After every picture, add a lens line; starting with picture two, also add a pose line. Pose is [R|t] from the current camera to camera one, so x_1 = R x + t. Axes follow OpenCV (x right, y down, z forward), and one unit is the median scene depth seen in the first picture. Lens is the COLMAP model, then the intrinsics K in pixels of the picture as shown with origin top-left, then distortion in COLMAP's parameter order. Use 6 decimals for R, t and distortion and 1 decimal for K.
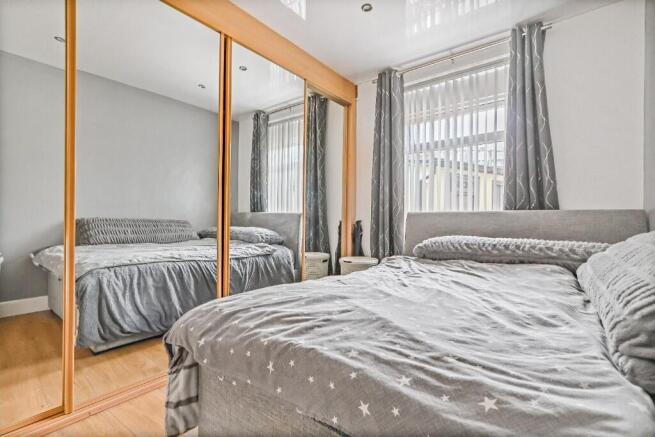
lens RADIAL K [[301.5, 0, 329.9], [0, 301.5, 217.2], [0, 0, 1]] dist [0.004522, 0.001782]
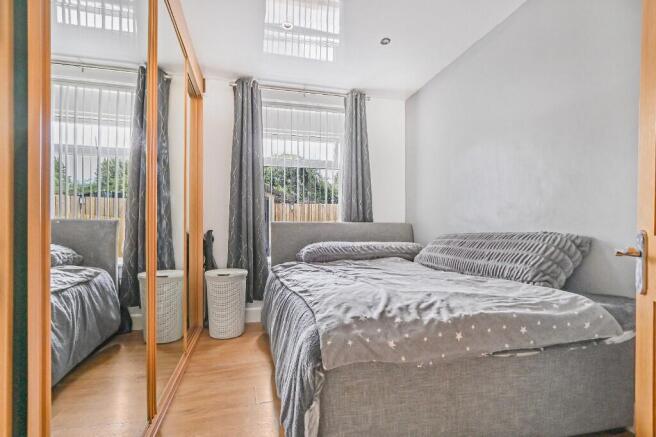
lens RADIAL K [[302.0, 0, 333.7], [0, 302.0, 231.3], [0, 0, 1]] dist [0.004522, 0.001782]
pose [[0.619834, -0.006472, 0.784706, -0.484693], [-0.004497, 0.999920, 0.011799, 0.002249], [-0.784720, -0.010842, 0.619756, 0.179965]]
